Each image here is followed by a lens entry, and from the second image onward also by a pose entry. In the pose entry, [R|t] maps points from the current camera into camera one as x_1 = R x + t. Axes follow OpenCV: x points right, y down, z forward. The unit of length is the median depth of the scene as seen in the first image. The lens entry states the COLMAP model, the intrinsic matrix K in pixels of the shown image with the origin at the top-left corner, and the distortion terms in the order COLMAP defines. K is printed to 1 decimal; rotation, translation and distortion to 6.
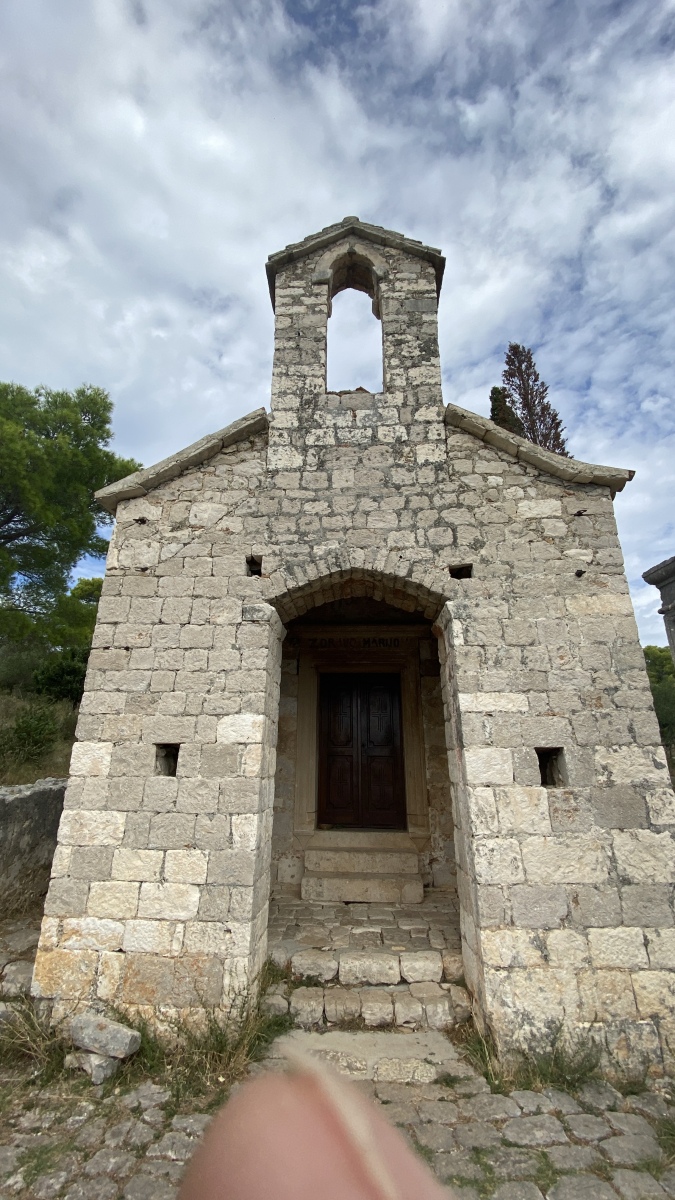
lens RADIAL K [[485.7, 0, 337.5], [0, 485.7, 600.0], [0, 0, 1]] dist [0.027054, -0.023176]
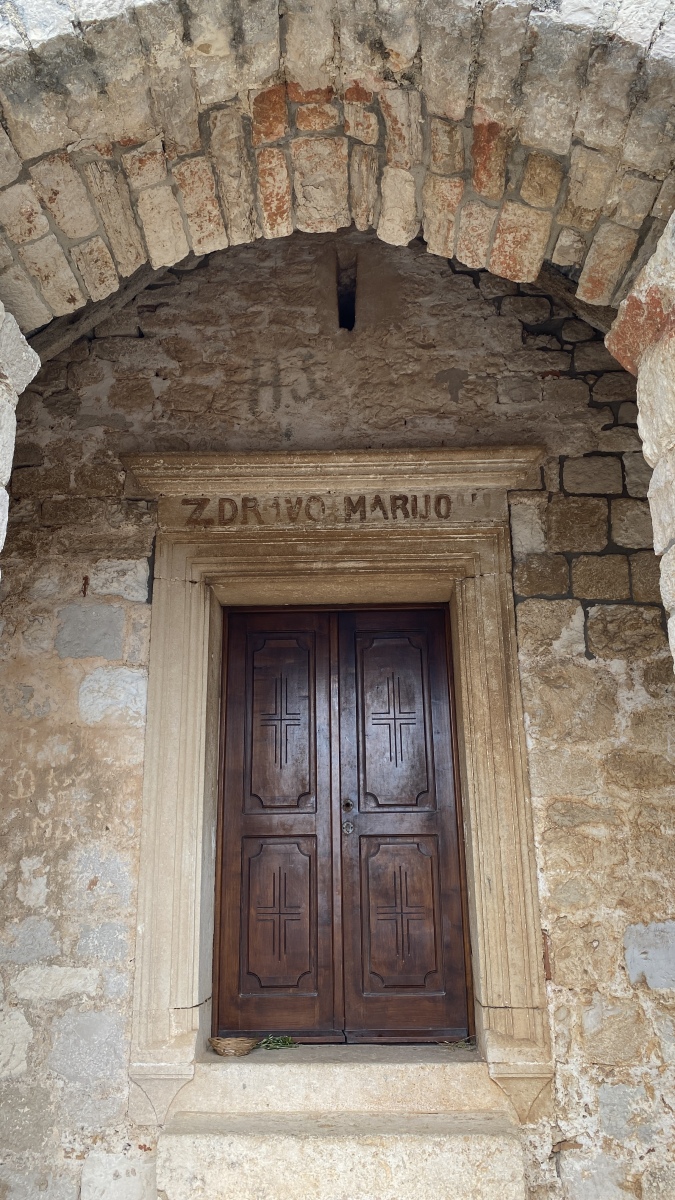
lens RADIAL K [[908.4, 0, 338.0], [0, 908.4, 623.3], [0, 0, 1]] dist [-0.001184, -0.000741]
pose [[0.999191, -0.010474, 0.038820, 0.039551], [0.007595, 0.997260, 0.073584, 0.209756], [-0.039485, -0.073229, 0.996533, 0.633060]]
